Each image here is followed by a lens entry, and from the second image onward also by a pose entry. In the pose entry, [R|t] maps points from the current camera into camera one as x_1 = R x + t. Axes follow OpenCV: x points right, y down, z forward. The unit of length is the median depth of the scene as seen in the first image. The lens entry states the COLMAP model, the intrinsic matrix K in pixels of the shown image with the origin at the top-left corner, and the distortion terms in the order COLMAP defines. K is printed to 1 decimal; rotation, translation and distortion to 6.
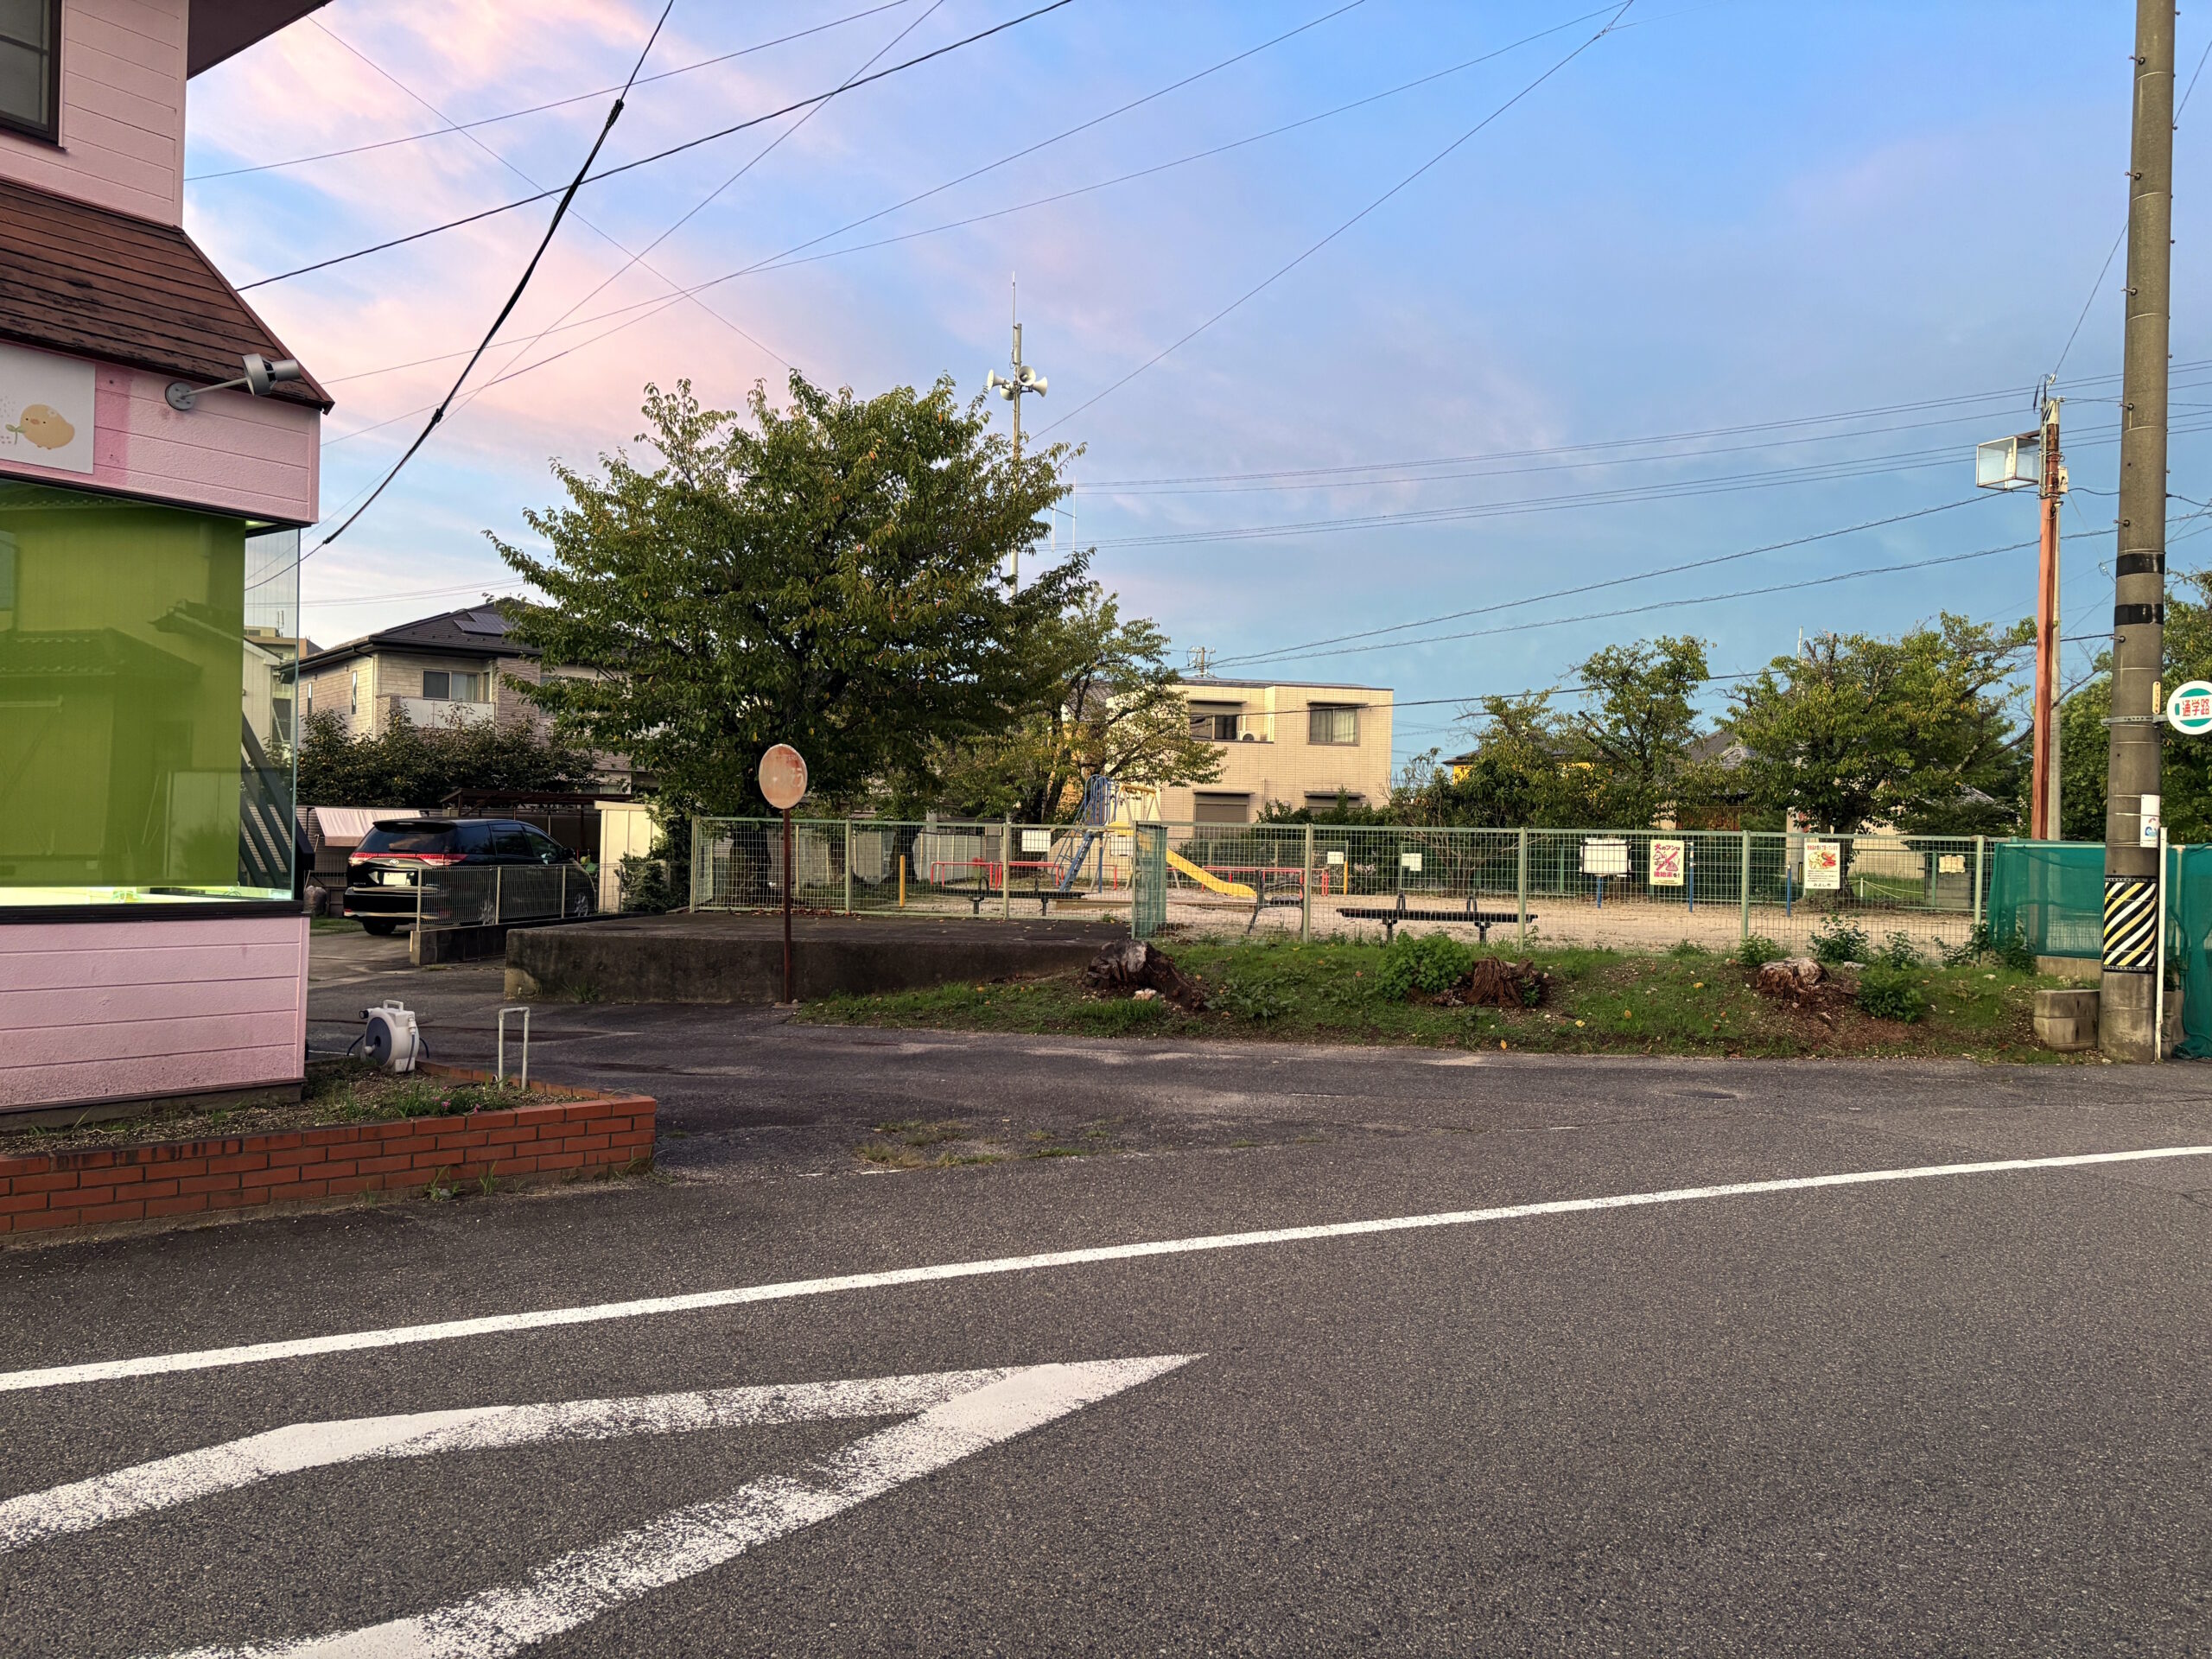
lens RADIAL K [[1659.3, 0, 1114.6], [0, 1659.3, 828.9], [0, 0, 1]] dist [0.063970, -0.081811]
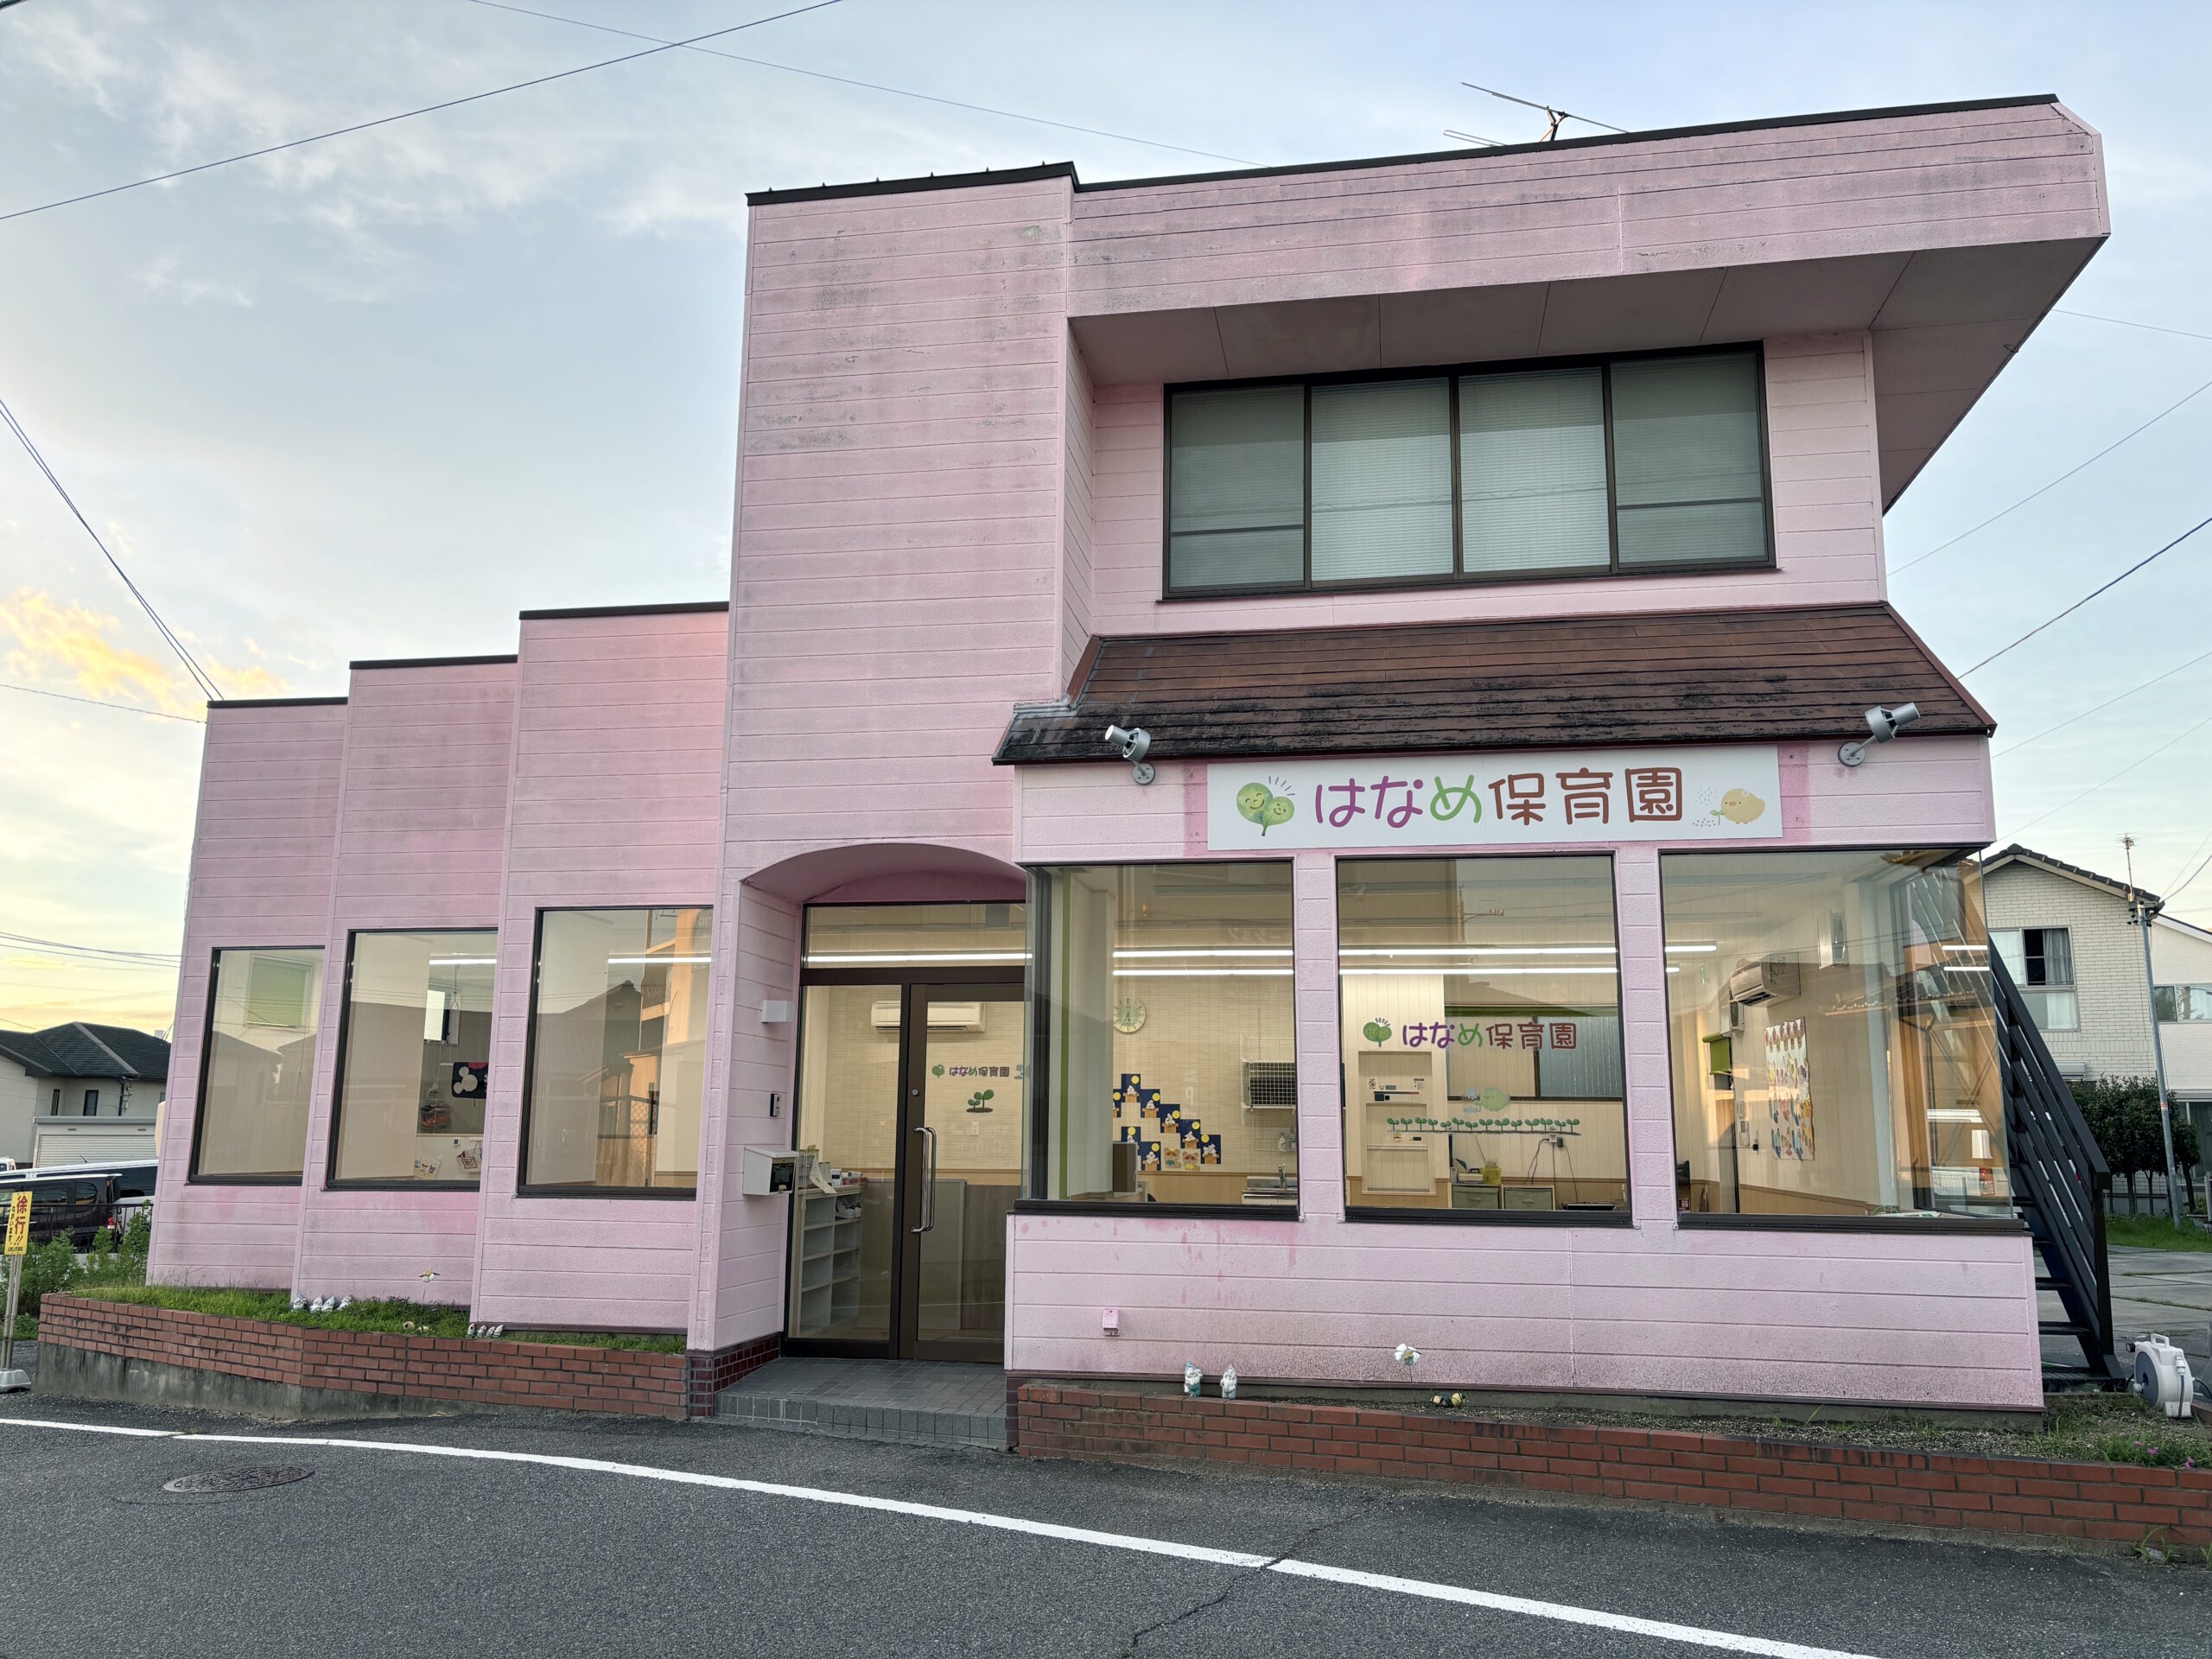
lens RADIAL K [[1659.3, 0, 1114.6], [0, 1659.3, 828.9], [0, 0, 1]] dist [0.063970, -0.081811]
pose [[0.445781, -0.178124, -0.877241, 0.205848], [0.009070, 0.980850, -0.194553, 0.005189], [0.895096, 0.078771, 0.438860, 0.074271]]
